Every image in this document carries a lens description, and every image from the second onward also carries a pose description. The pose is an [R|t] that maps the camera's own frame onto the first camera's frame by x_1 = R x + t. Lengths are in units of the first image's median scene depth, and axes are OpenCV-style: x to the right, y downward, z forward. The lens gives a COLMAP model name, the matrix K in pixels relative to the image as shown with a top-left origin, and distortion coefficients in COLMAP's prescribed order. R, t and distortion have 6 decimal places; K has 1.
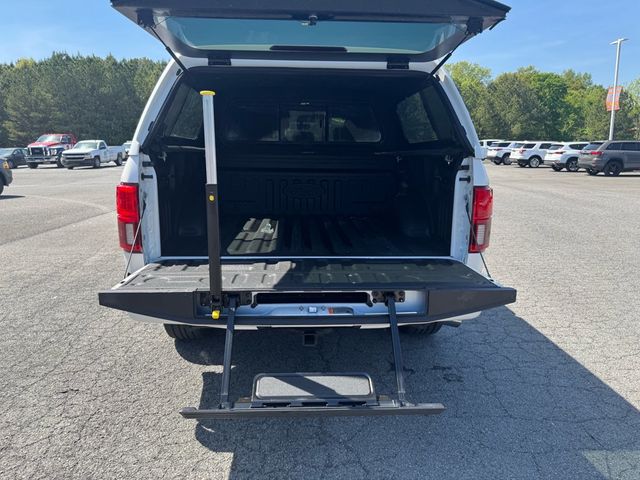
lens RADIAL K [[456.3, 0, 320.0], [0, 456.3, 240.0], [0, 0, 1]] dist [0.026074, -0.026490]
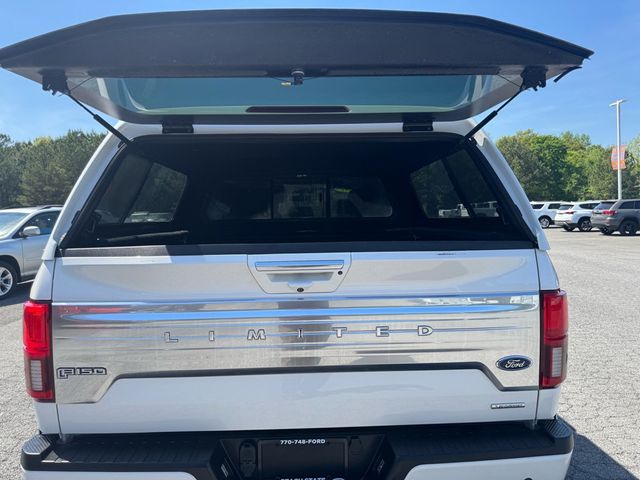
lens RADIAL K [[456.3, 0, 320.0], [0, 456.3, 240.0], [0, 0, 1]] dist [0.026074, -0.026490]
pose [[0.999552, -0.026154, -0.014550, 0.008797], [0.023897, 0.990131, -0.138091, -0.049986], [0.018018, 0.137681, 0.990313, 0.143518]]
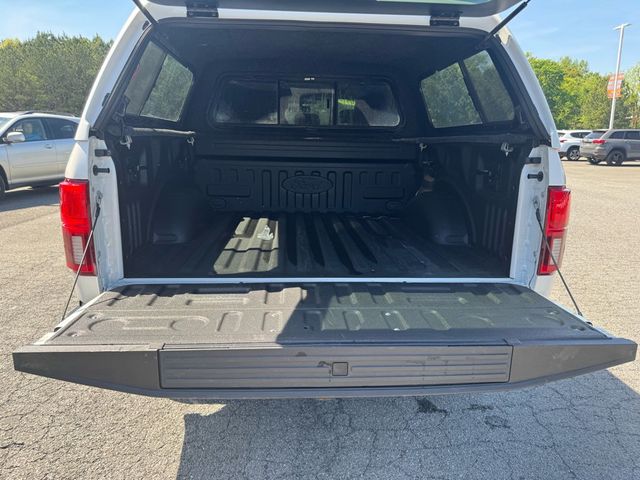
lens RADIAL K [[458.7, 0, 321.7], [0, 458.7, 242.4], [0, 0, 1]] dist [0.006592, -0.003597]
pose [[0.999801, 0.003666, 0.019634, -0.020675], [-0.004311, 0.999449, 0.032906, -0.023475], [-0.019502, -0.032984, 0.999266, 0.124510]]
